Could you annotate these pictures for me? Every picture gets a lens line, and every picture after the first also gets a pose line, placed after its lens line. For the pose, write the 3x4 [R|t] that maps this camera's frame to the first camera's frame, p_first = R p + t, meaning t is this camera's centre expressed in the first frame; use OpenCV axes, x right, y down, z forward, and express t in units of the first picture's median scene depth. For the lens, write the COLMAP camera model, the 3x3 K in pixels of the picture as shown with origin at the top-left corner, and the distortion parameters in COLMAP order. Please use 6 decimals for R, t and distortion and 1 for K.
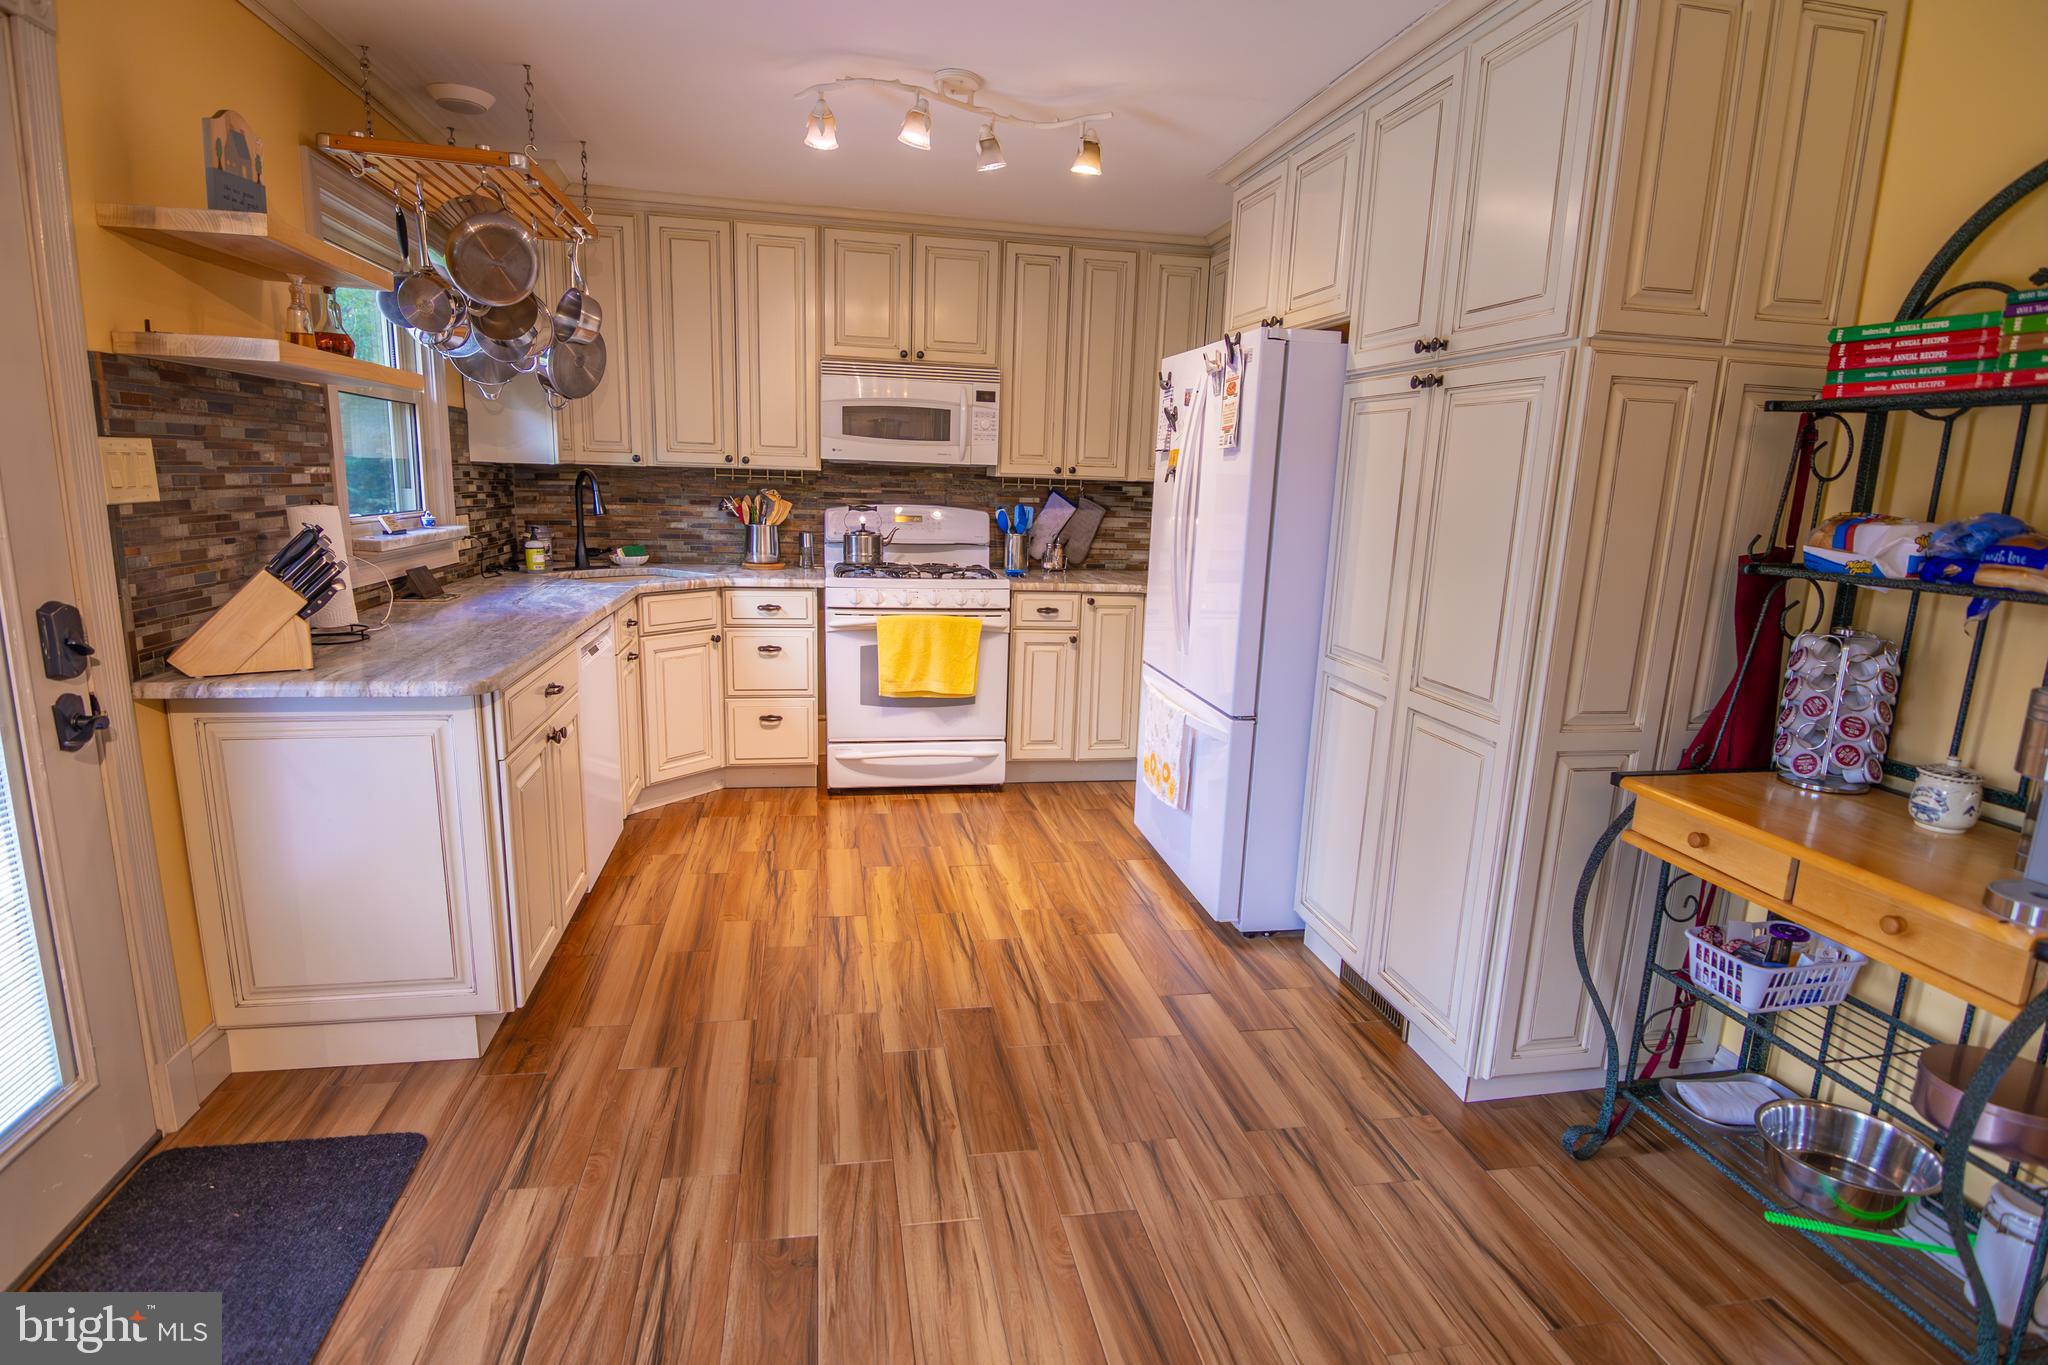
lens RADIAL K [[1049.7, 0, 1009.2], [0, 1049.7, 697.6], [0, 0, 1]] dist [-0.002059, -0.017976]
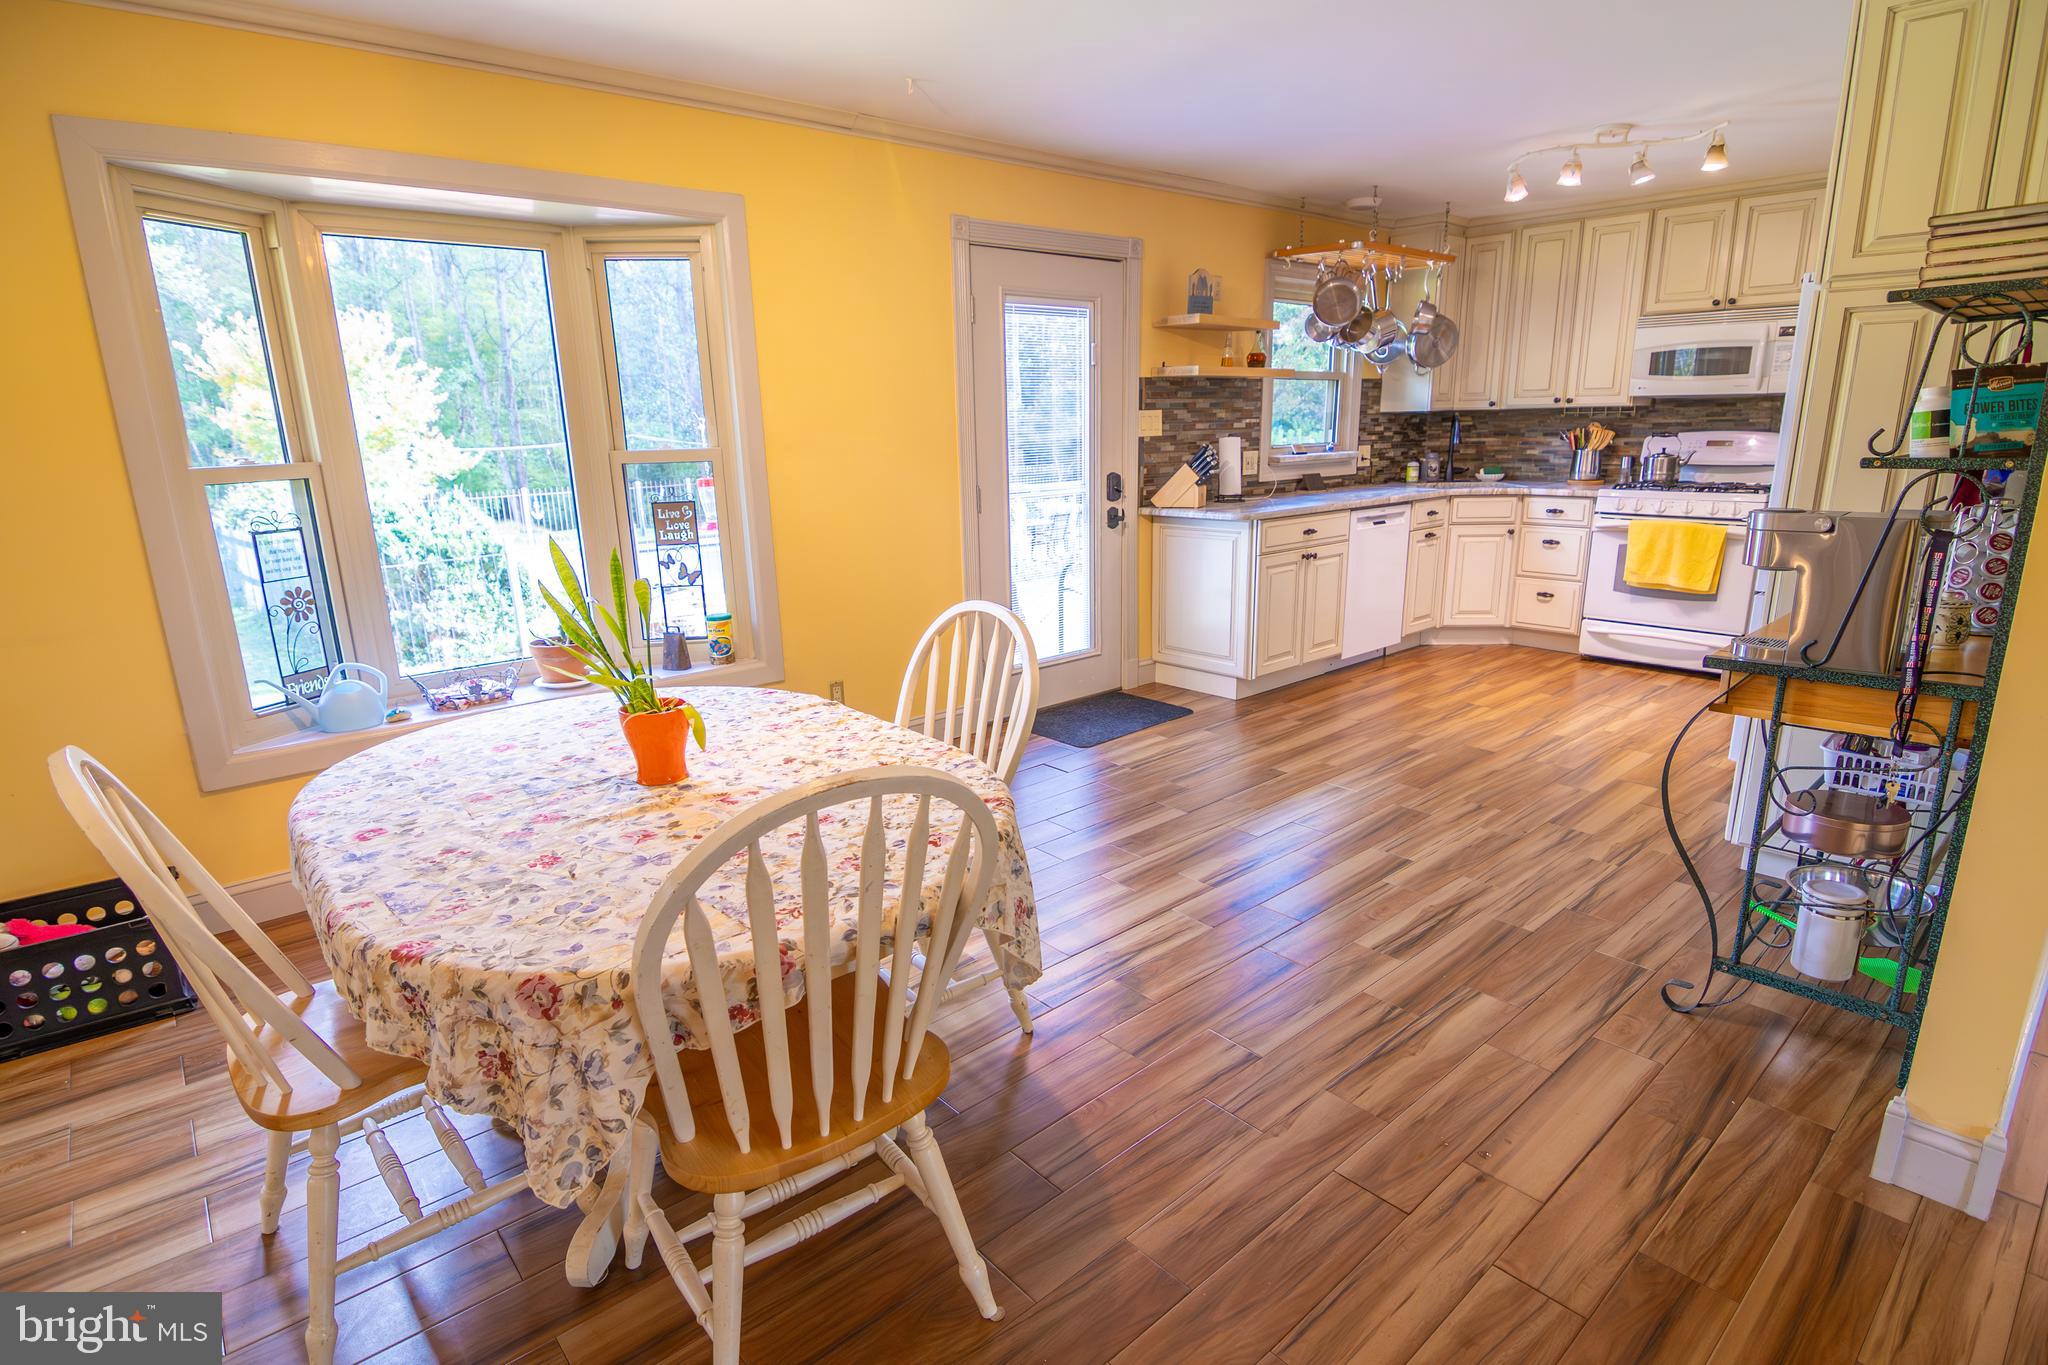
lens RADIAL K [[1049.7, 0, 1009.2], [0, 1049.7, 697.6], [0, 0, 1]] dist [-0.002059, -0.017976]
pose [[0.499446, 0.178648, -0.847725, 0.940220], [-0.140542, 0.982254, 0.124197, 0.125339], [0.854869, 0.057111, 0.515691, -0.428955]]
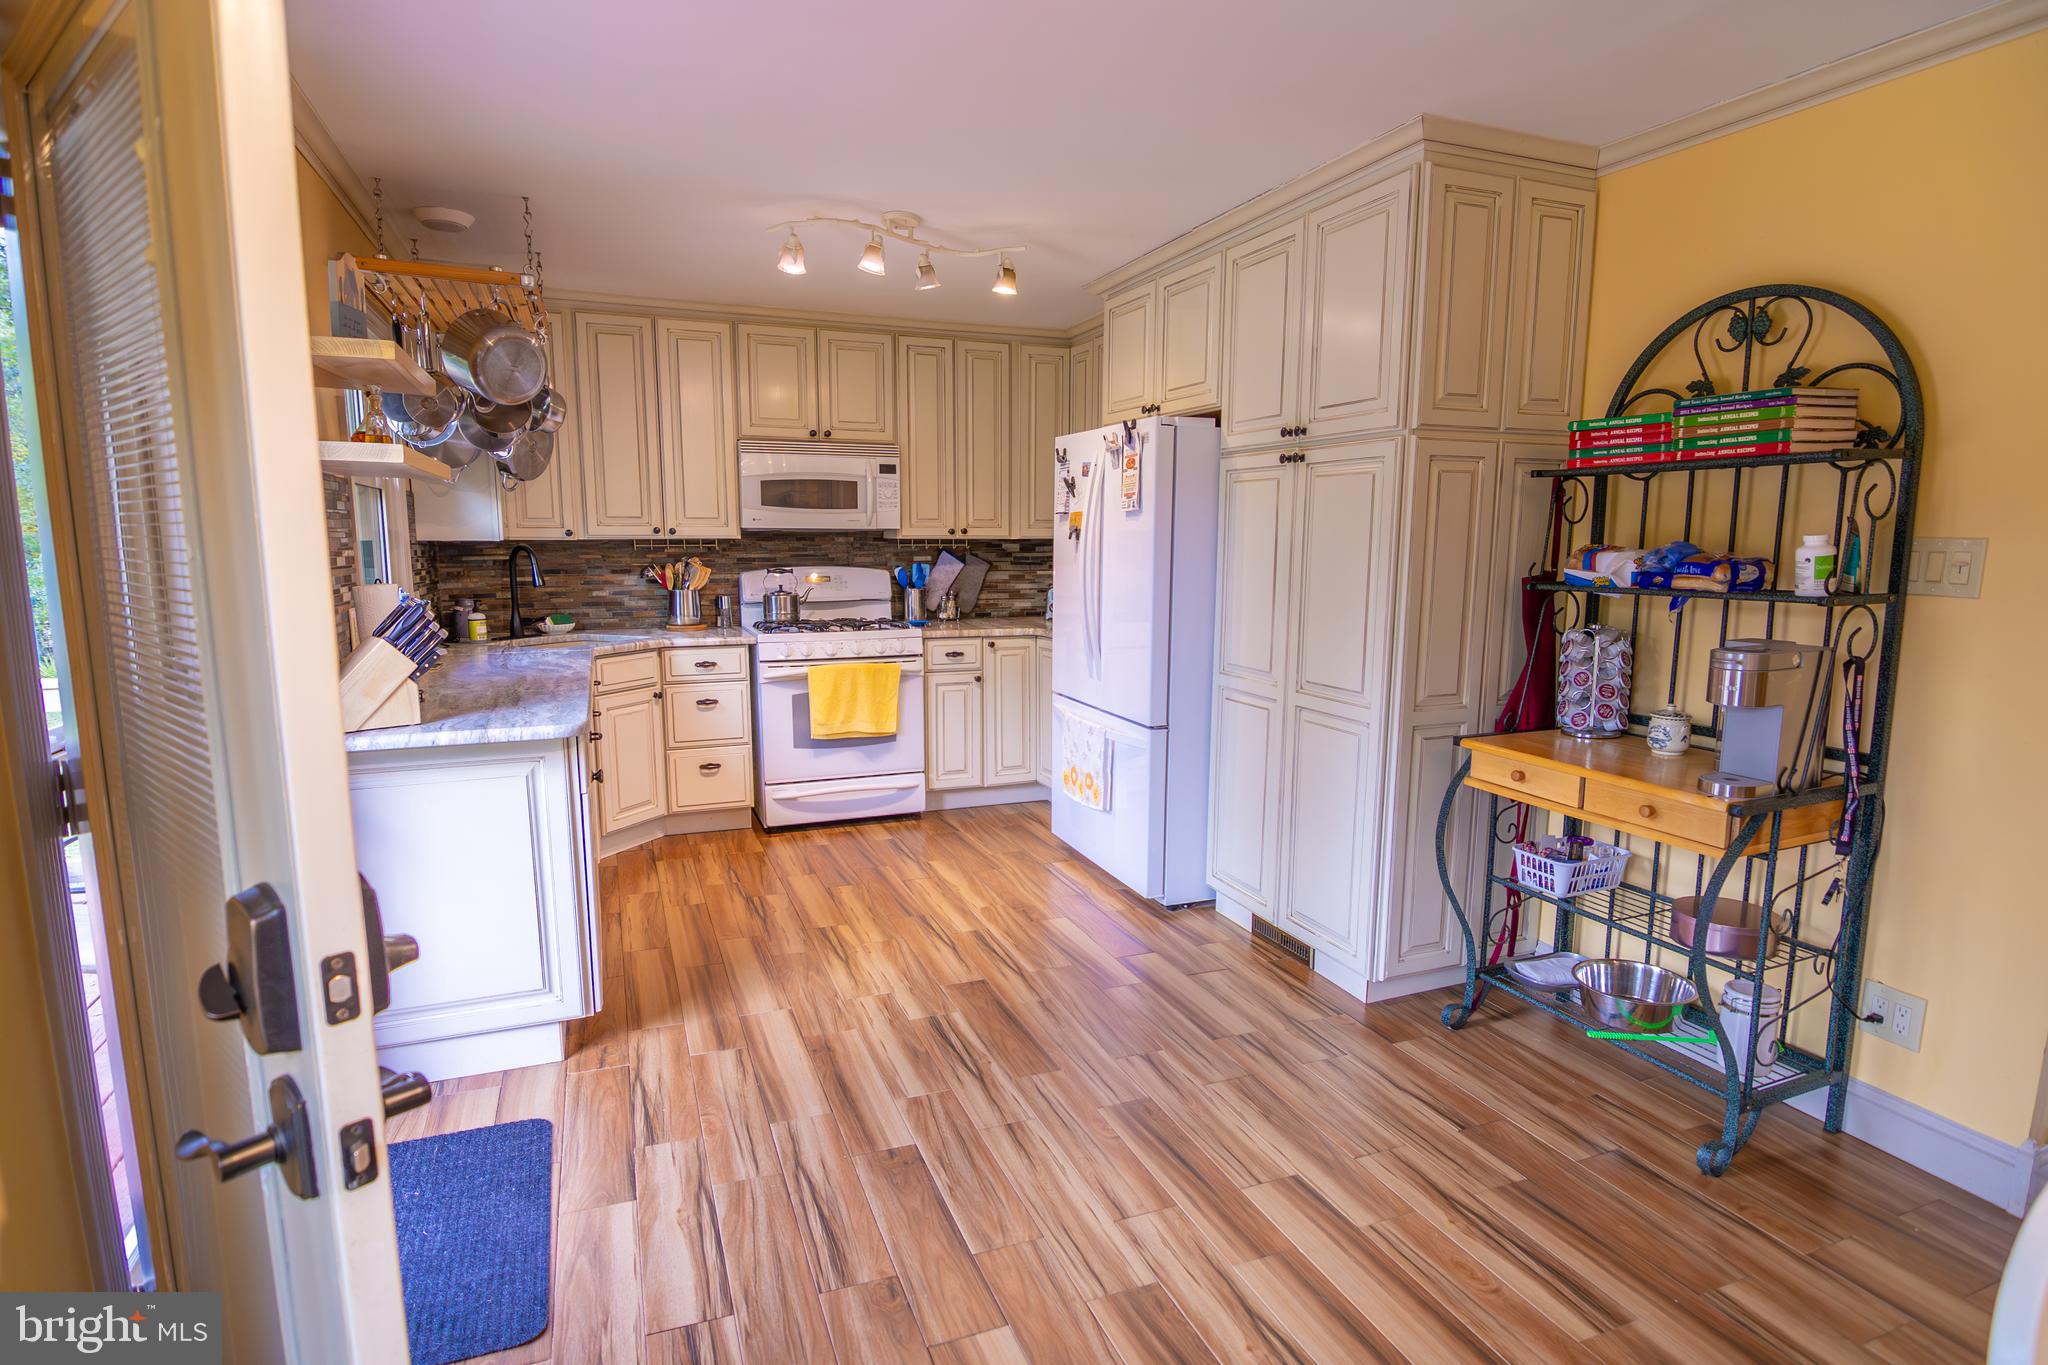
lens RADIAL K [[1062.7, 0, 998.6], [0, 1062.7, 696.4], [0, 0, 1]] dist [0.012050, -0.050324]
pose [[0.982317, -0.058665, 0.177798, -0.200676], [0.068437, 0.996435, -0.049333, 0.035545], [-0.174270, 0.060628, 0.982830, -0.215154]]
